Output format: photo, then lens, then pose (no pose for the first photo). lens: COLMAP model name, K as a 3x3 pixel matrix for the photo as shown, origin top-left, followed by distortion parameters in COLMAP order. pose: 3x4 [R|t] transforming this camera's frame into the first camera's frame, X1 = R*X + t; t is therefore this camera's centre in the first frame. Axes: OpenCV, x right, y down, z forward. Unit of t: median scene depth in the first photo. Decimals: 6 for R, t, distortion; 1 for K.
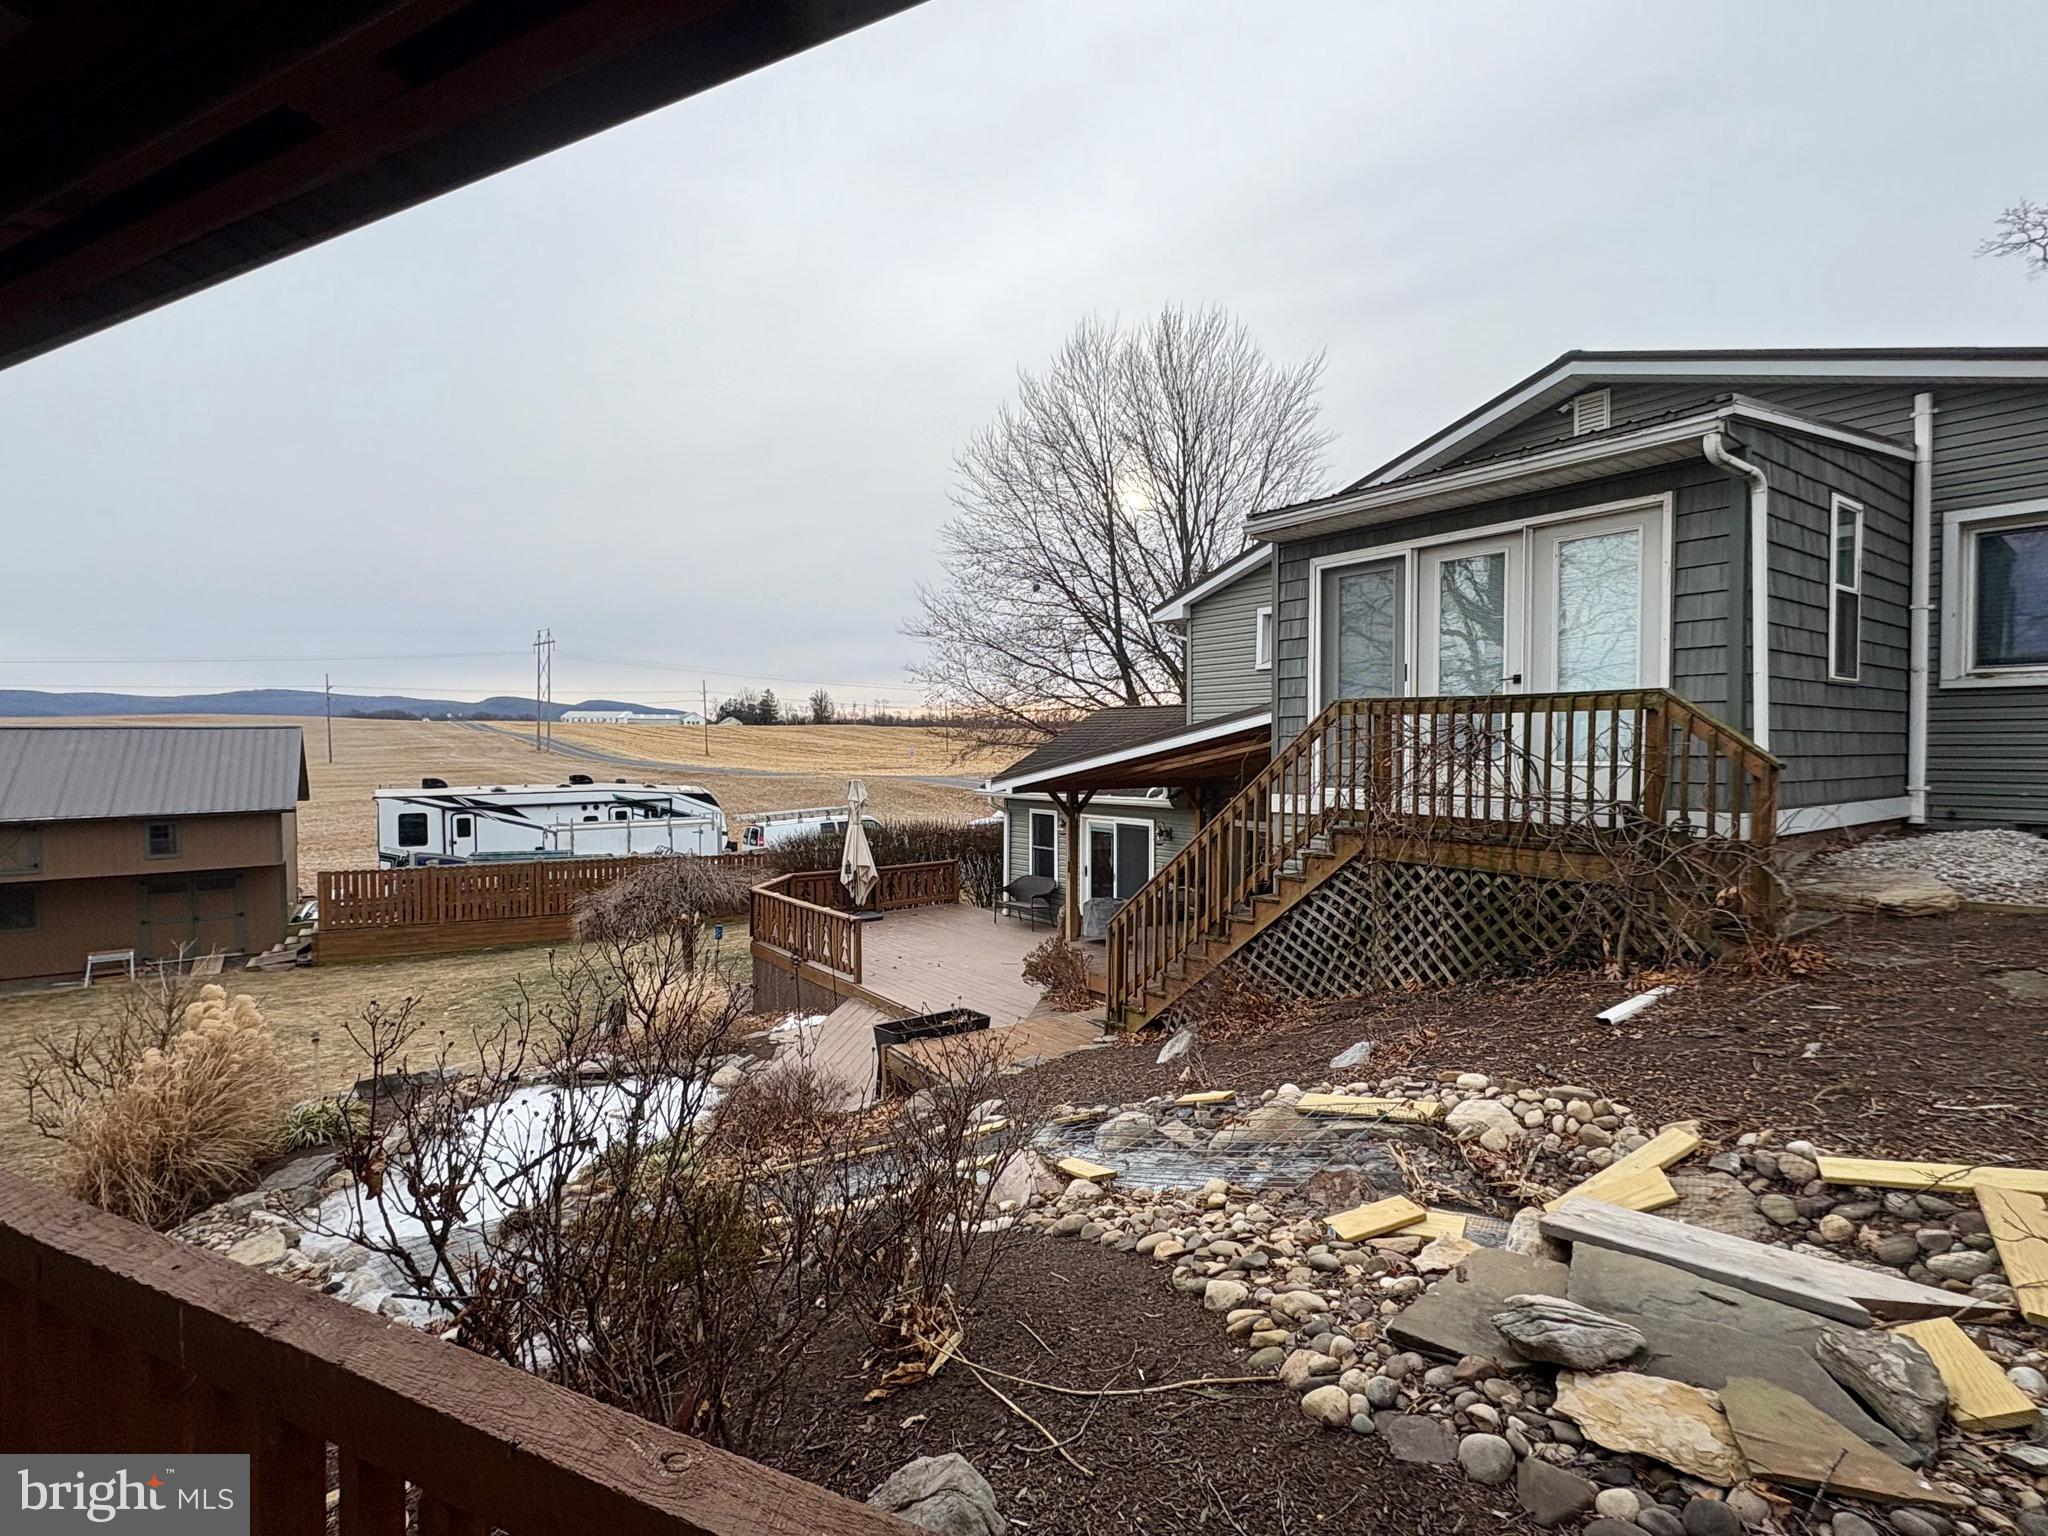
lens RADIAL K [[992.5, 0, 1024.0], [0, 992.5, 768.0], [0, 0, 1]] dist [-0.001691, 0.000200]
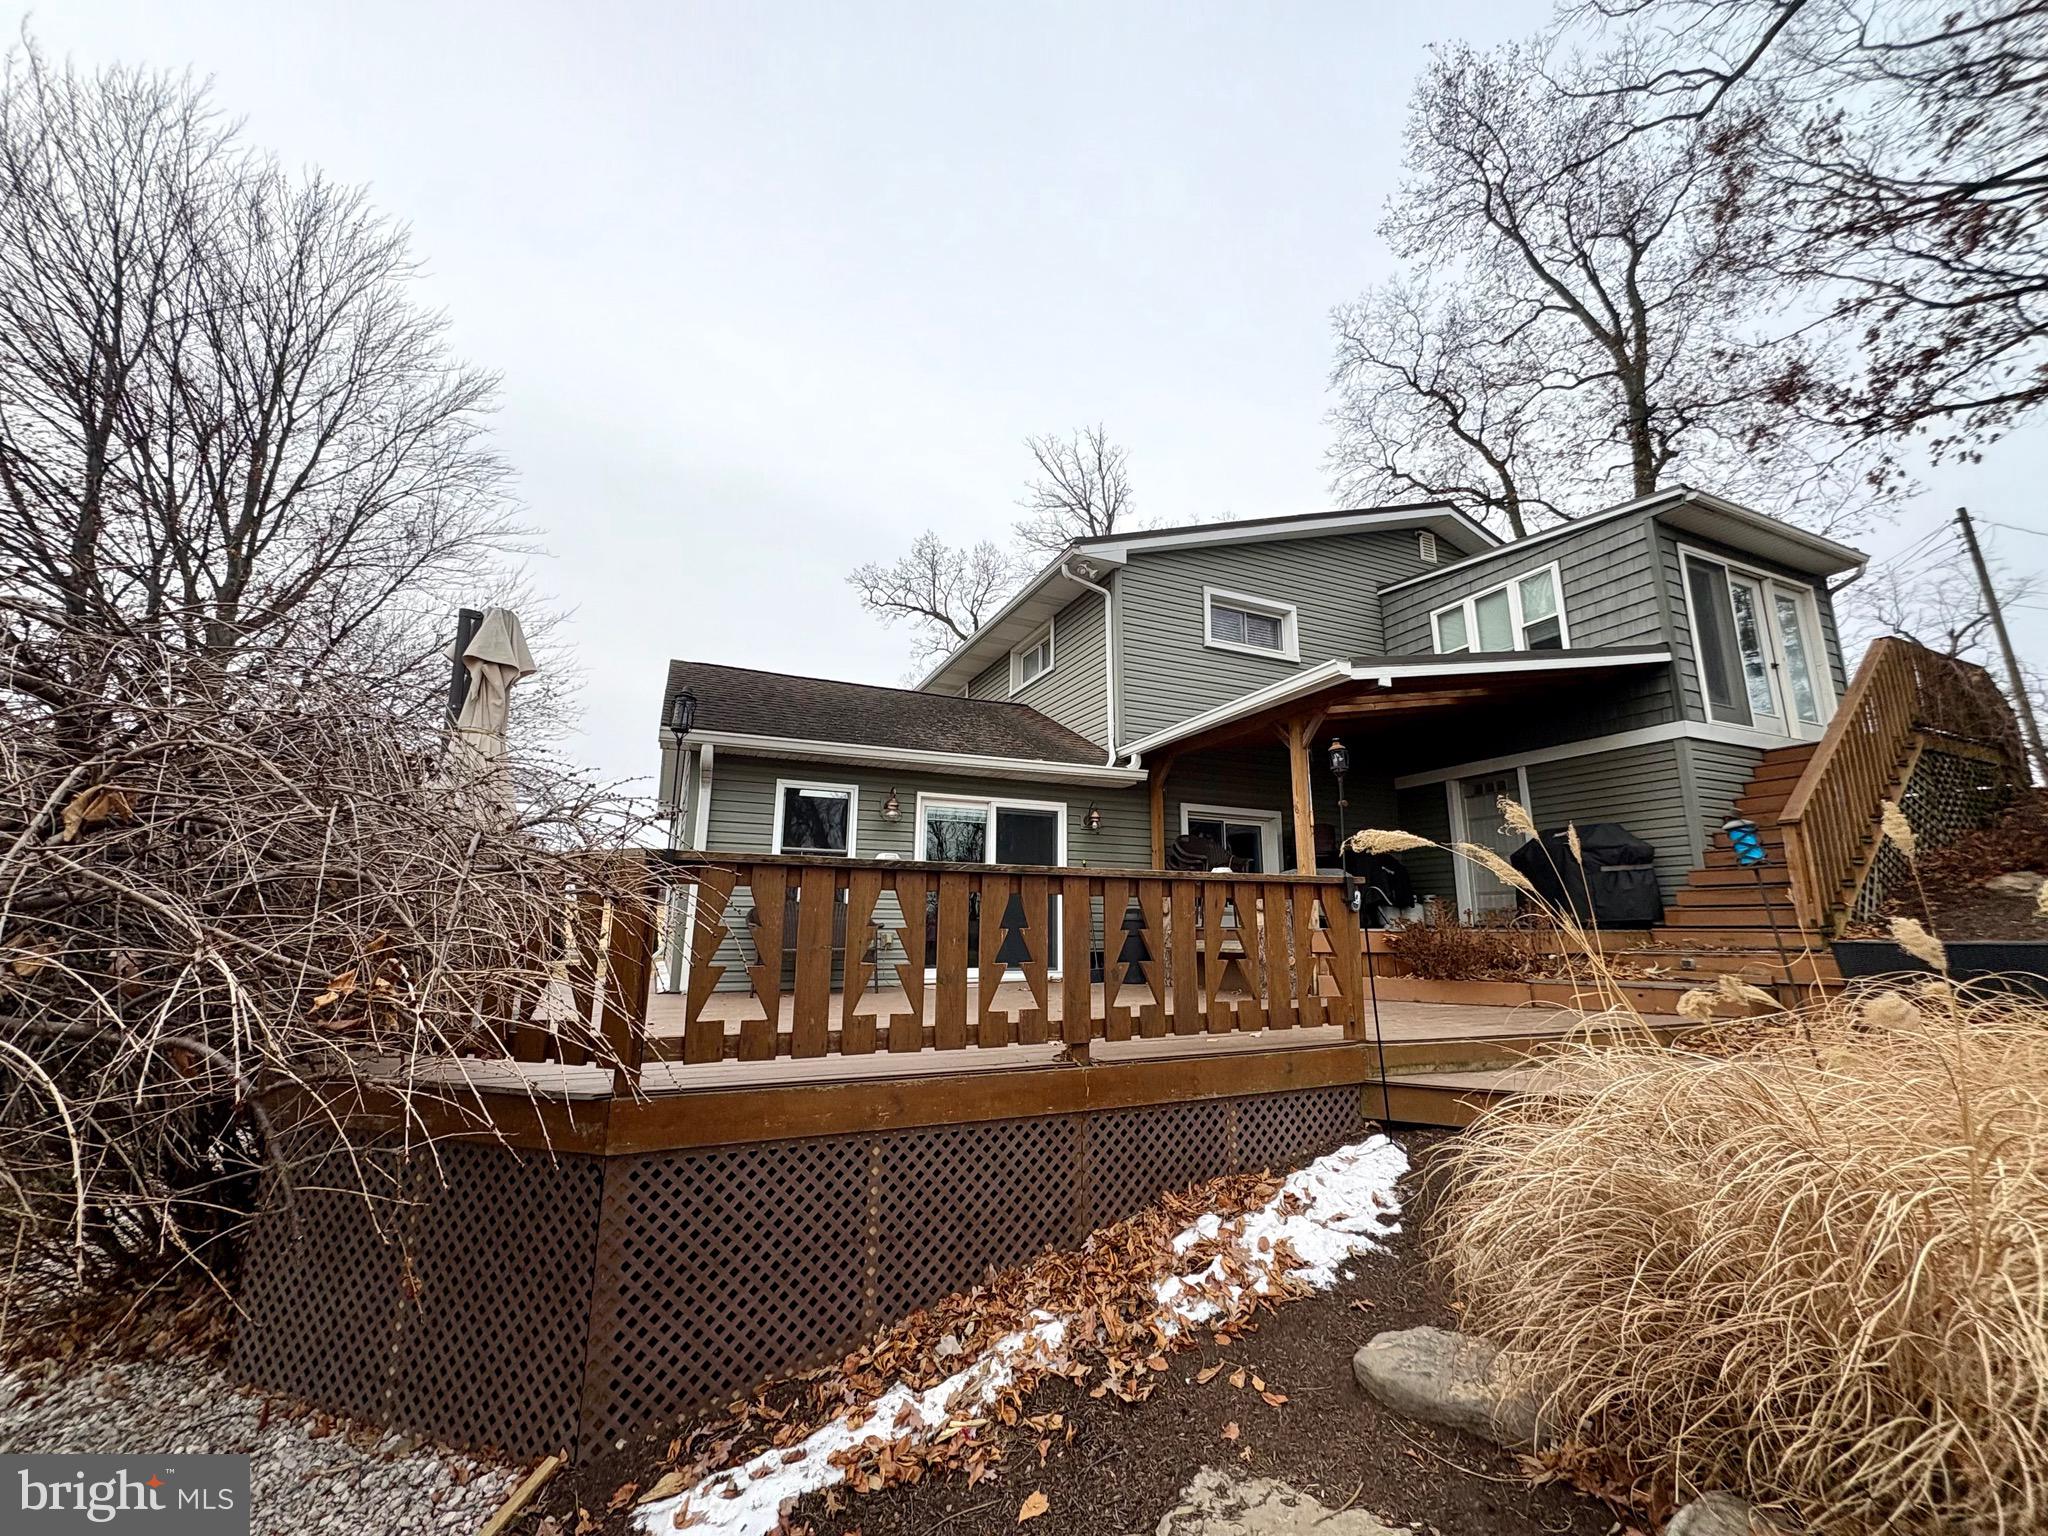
lens RADIAL K [[810.5, 0, 1027.3], [0, 810.5, 769.5], [0, 0, 1]] dist [-0.003261, 0.000109]
pose [[0.213500, 0.195327, 0.957218, -1.026901], [0.018481, 0.978826, -0.203858, 0.335057], [-0.976768, 0.061214, 0.205369, 2.028806]]
